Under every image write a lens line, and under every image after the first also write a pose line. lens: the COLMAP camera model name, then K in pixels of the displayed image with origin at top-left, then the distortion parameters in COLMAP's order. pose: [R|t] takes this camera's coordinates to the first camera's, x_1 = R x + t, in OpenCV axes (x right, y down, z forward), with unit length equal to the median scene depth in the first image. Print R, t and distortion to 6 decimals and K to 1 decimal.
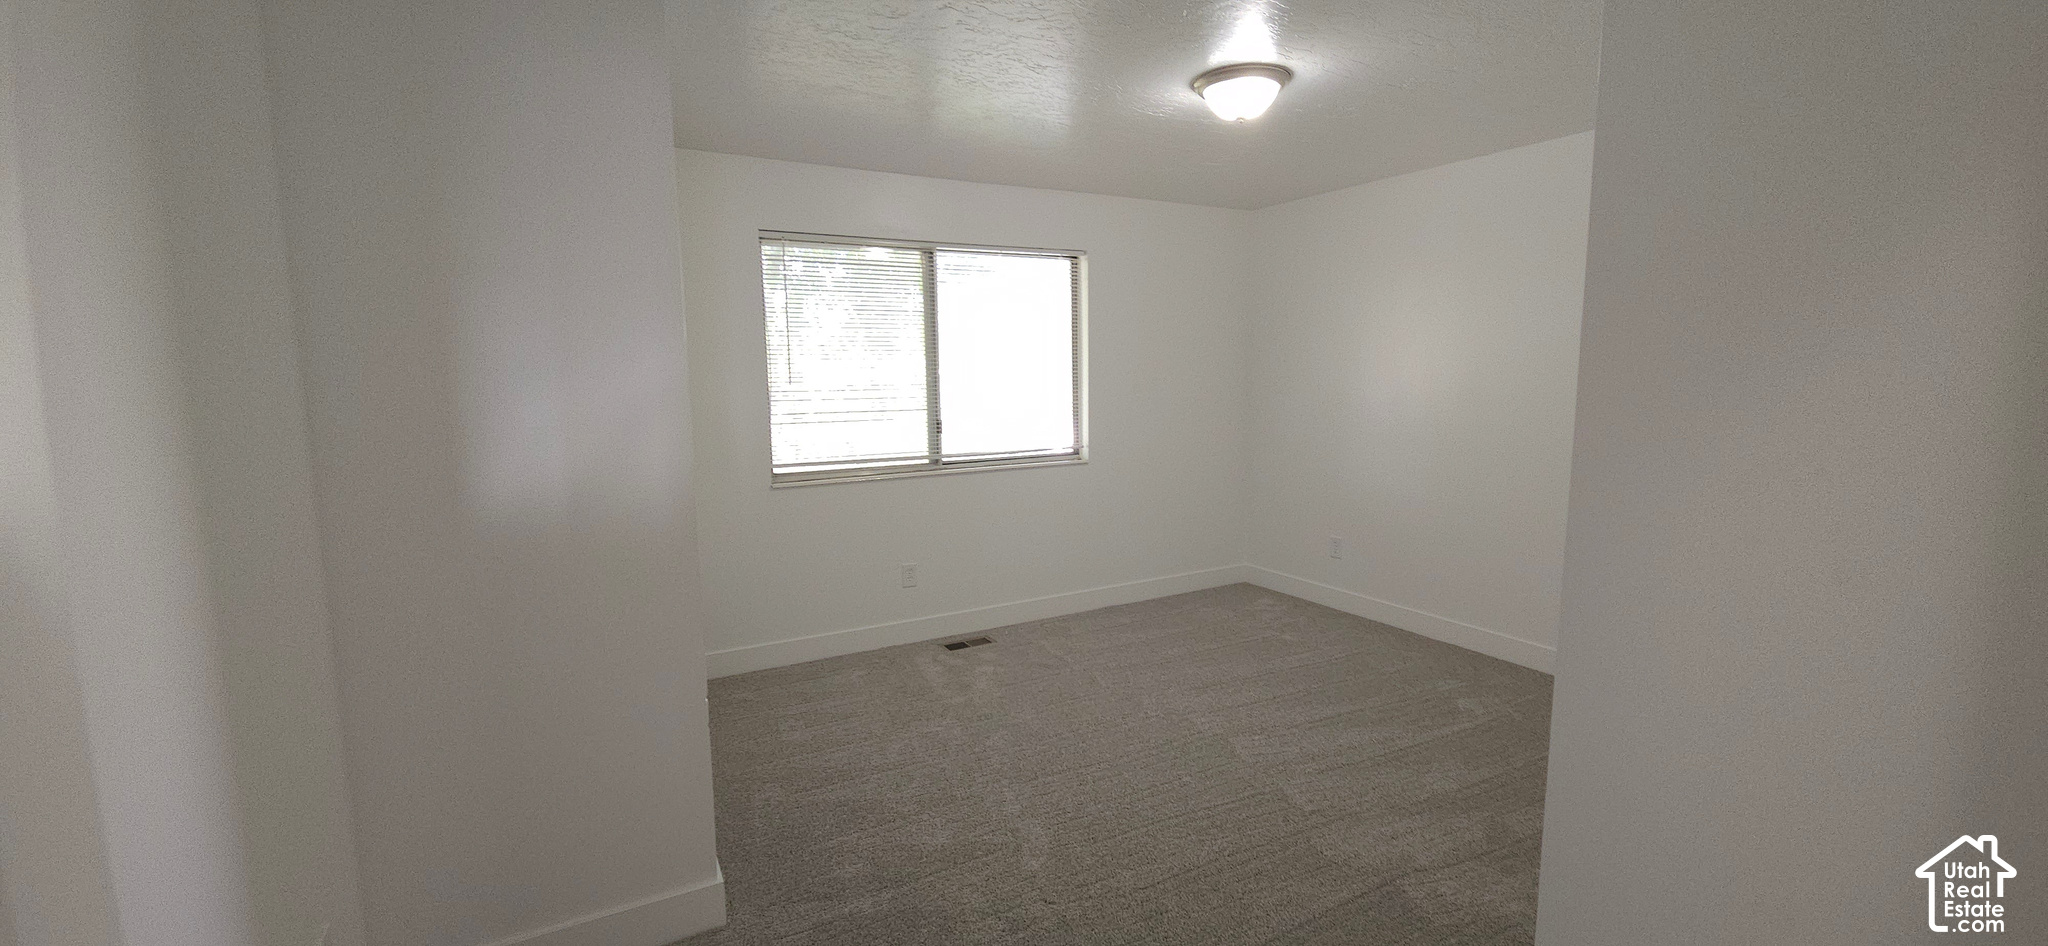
lens RADIAL K [[835.8, 0, 1039.1], [0, 835.8, 476.3], [0, 0, 1]] dist [0.015684, -0.010621]
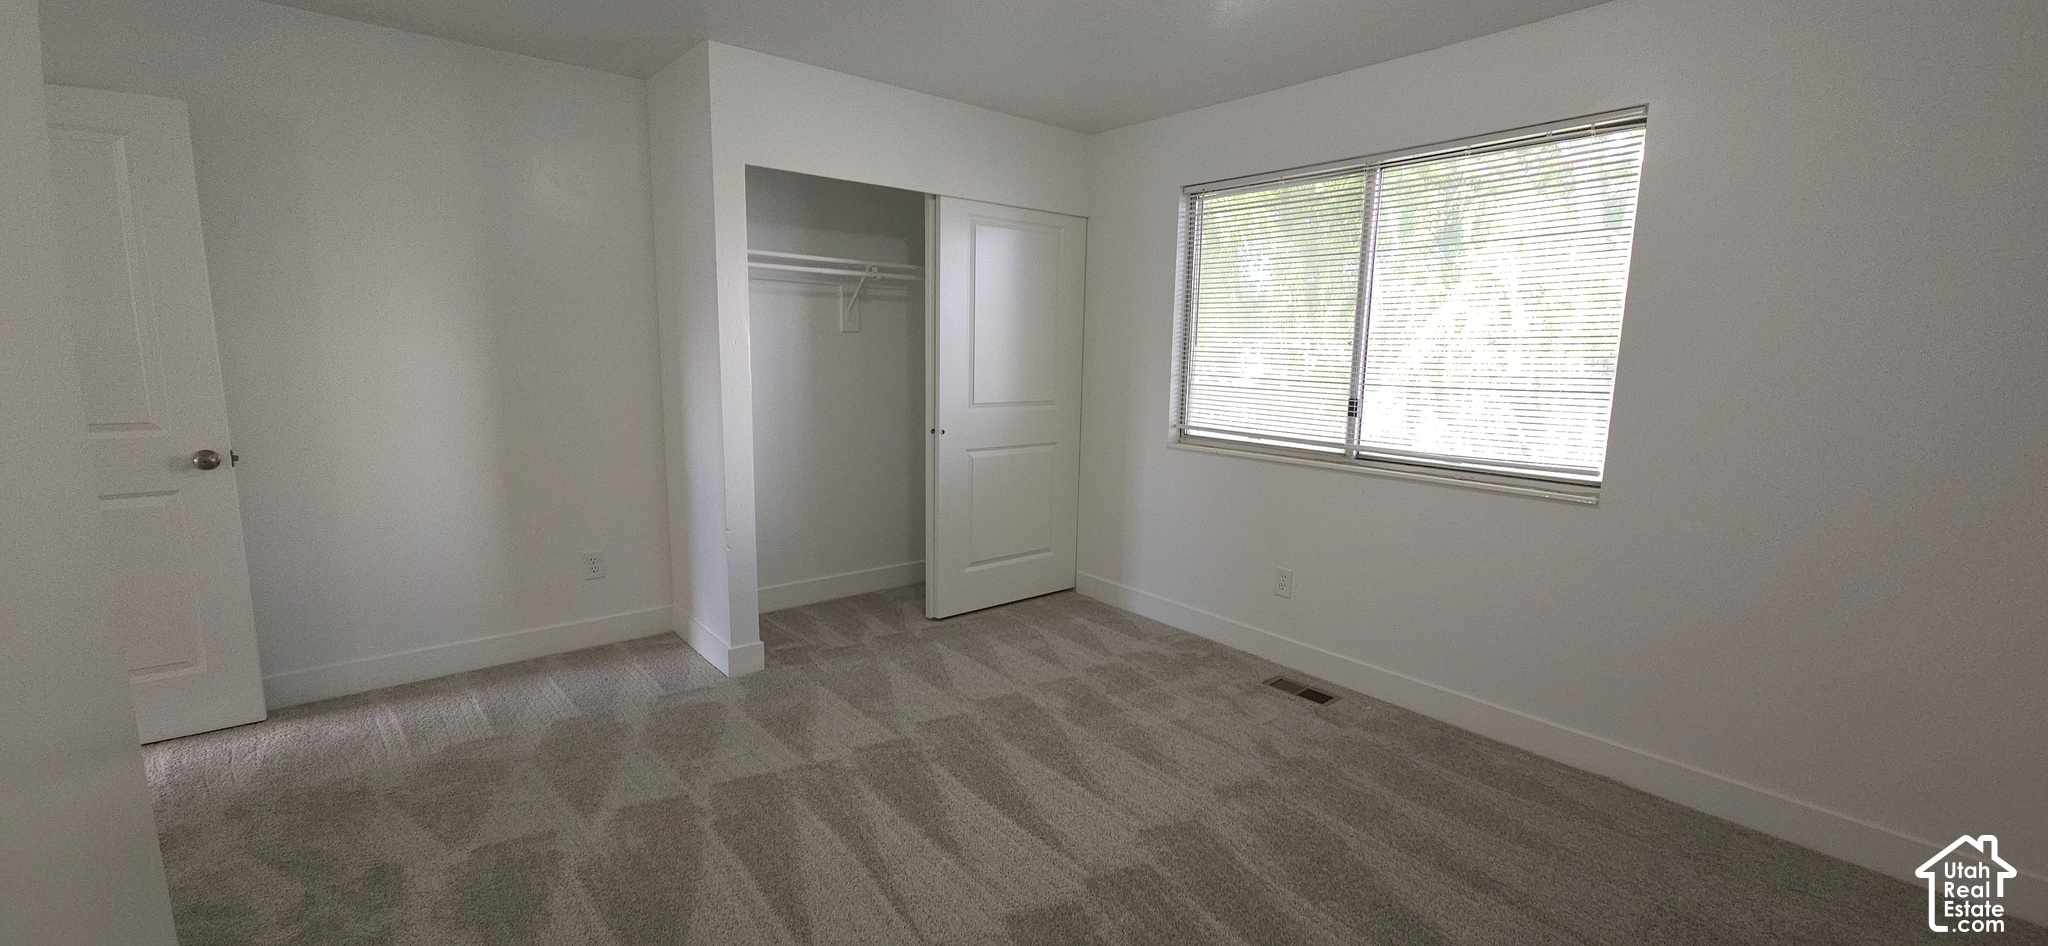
lens RADIAL K [[835.8, 0, 1039.1], [0, 835.8, 476.3], [0, 0, 1]] dist [0.015684, -0.010621]
pose [[0.198790, 0.171155, -0.964981, 0.577277], [-0.147434, 0.978650, 0.143207, -0.066542], [0.968889, 0.113803, 0.219780, 0.583627]]
